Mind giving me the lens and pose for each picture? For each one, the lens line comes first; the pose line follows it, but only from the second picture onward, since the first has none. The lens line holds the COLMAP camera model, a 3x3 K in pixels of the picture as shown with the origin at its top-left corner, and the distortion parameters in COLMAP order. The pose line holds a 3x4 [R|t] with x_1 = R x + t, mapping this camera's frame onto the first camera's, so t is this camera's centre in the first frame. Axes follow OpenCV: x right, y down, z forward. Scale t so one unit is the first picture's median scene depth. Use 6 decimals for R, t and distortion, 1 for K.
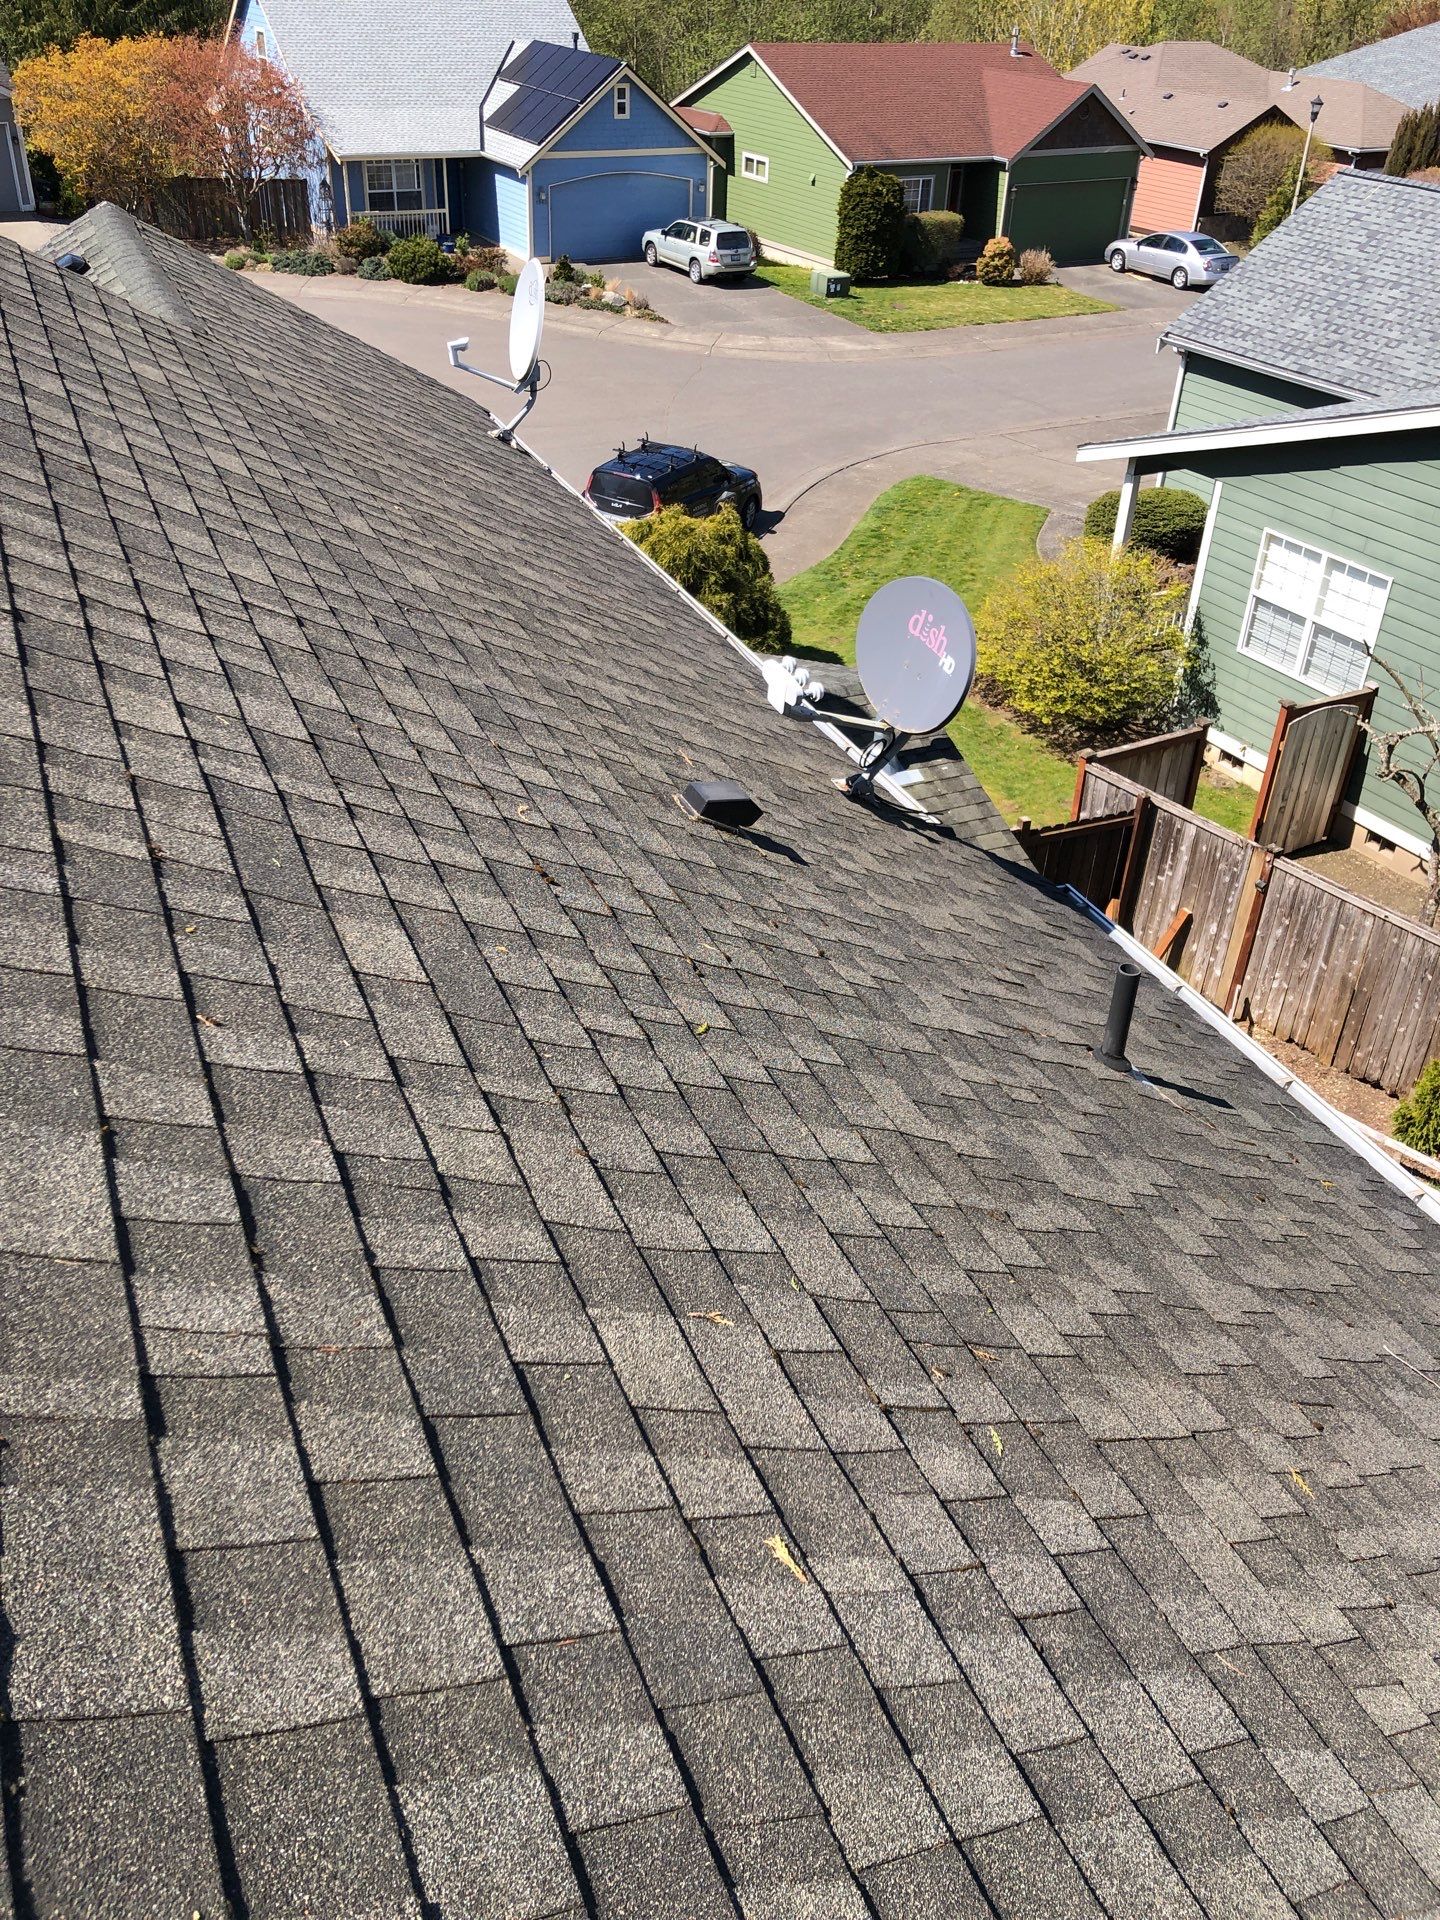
lens RADIAL K [[1418.1, 0, 720.0], [0, 1418.1, 960.0], [0, 0, 1]] dist [-0.006438, -0.007446]
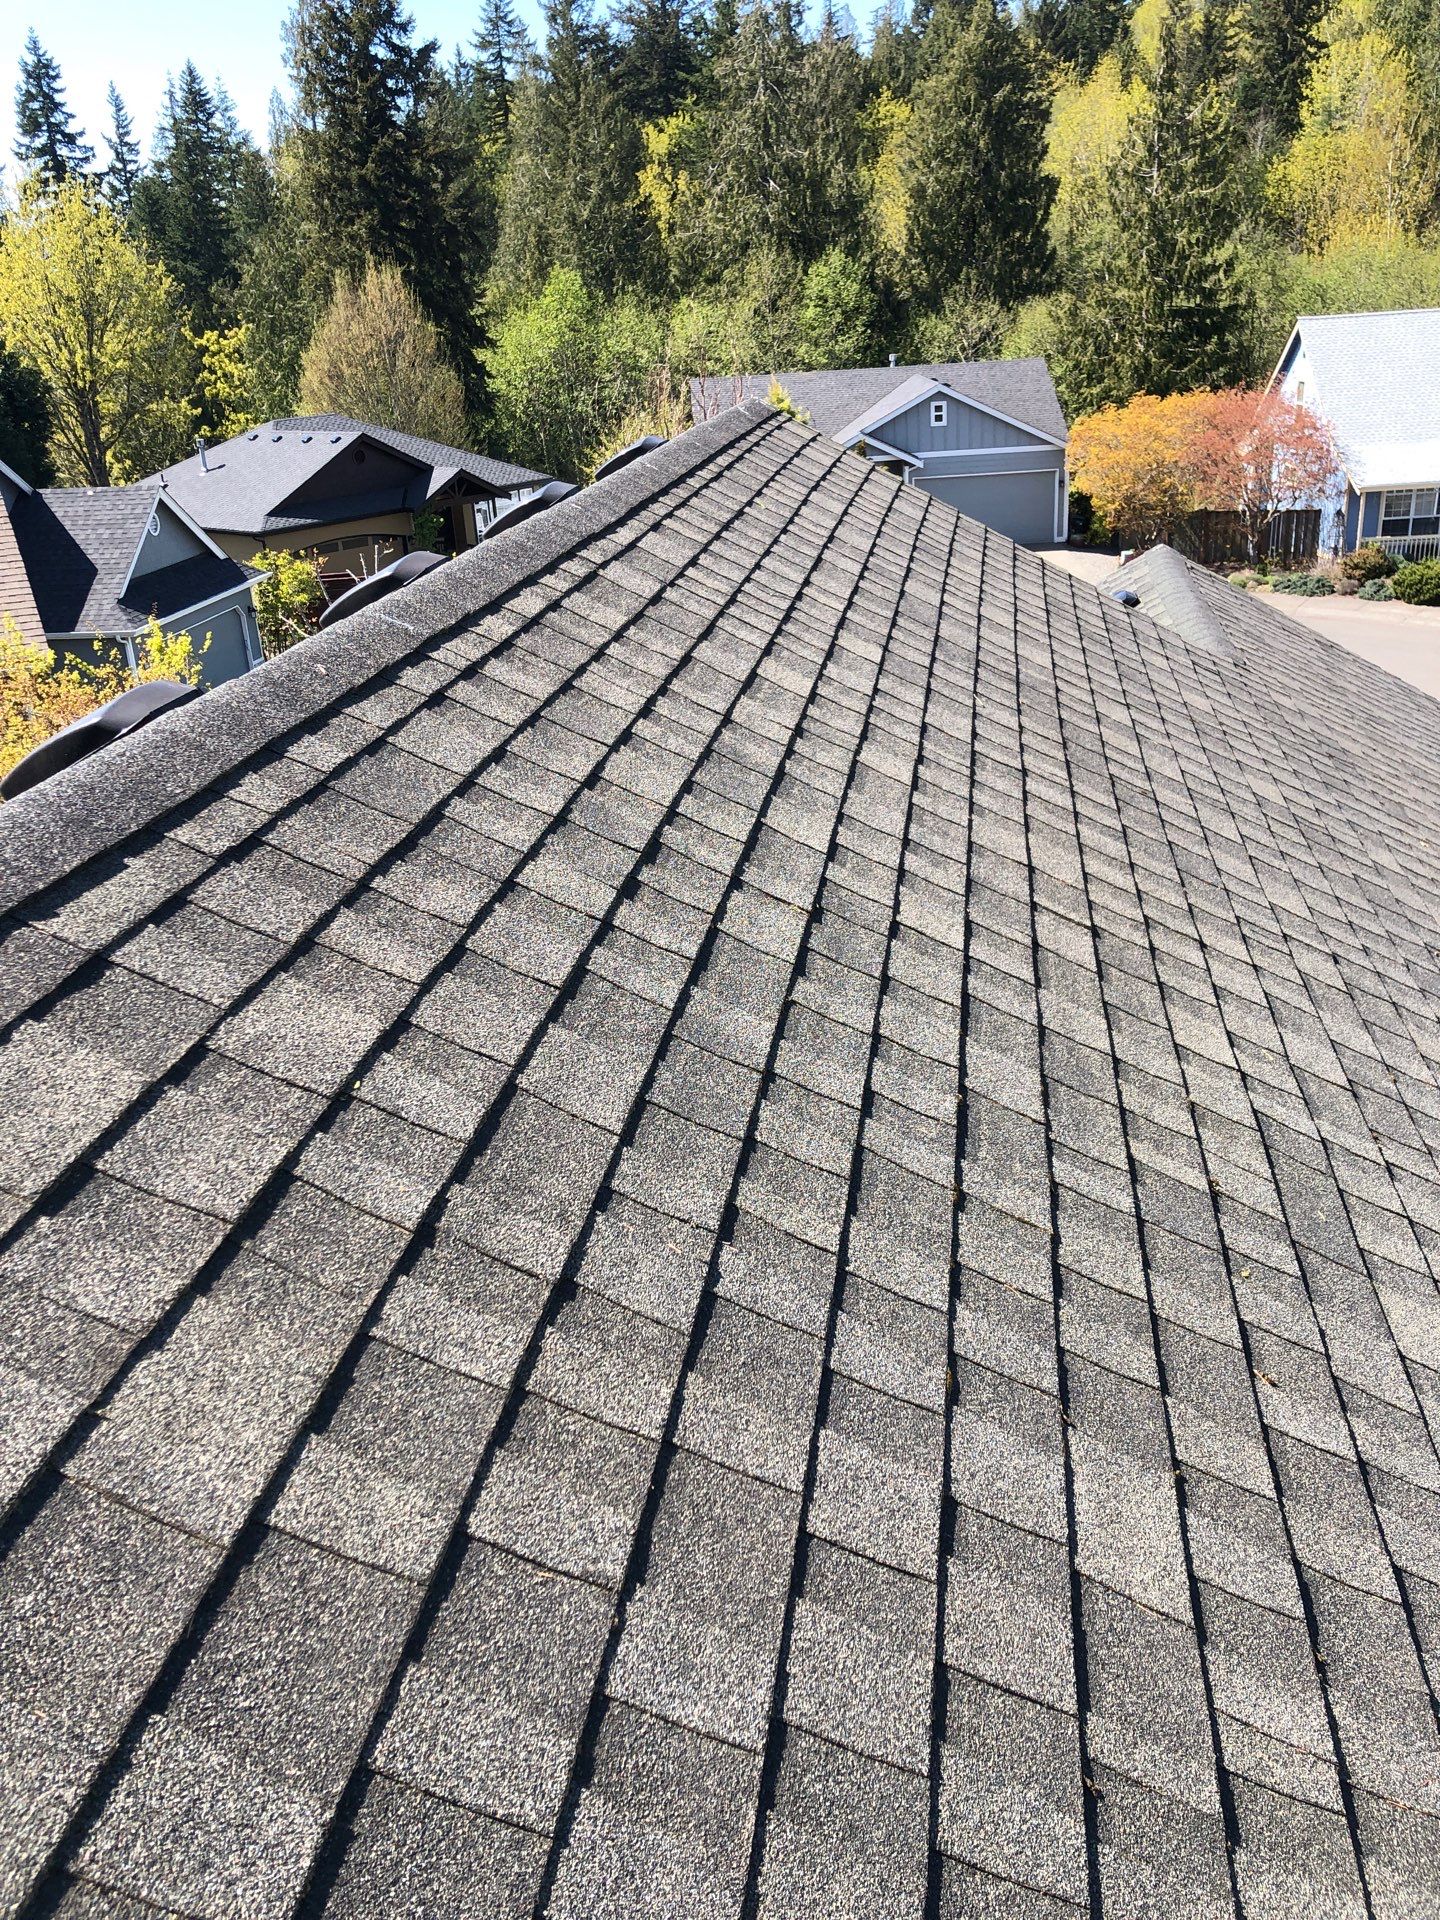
lens RADIAL K [[1418.1, 0, 720.0], [0, 1418.1, 960.0], [0, 0, 1]] dist [-0.006438, -0.007446]
pose [[0.840102, 0.138094, -0.524556, -0.152737], [-0.227386, 0.967636, -0.109431, -0.033786], [0.492467, 0.211210, 0.844314, -0.060562]]
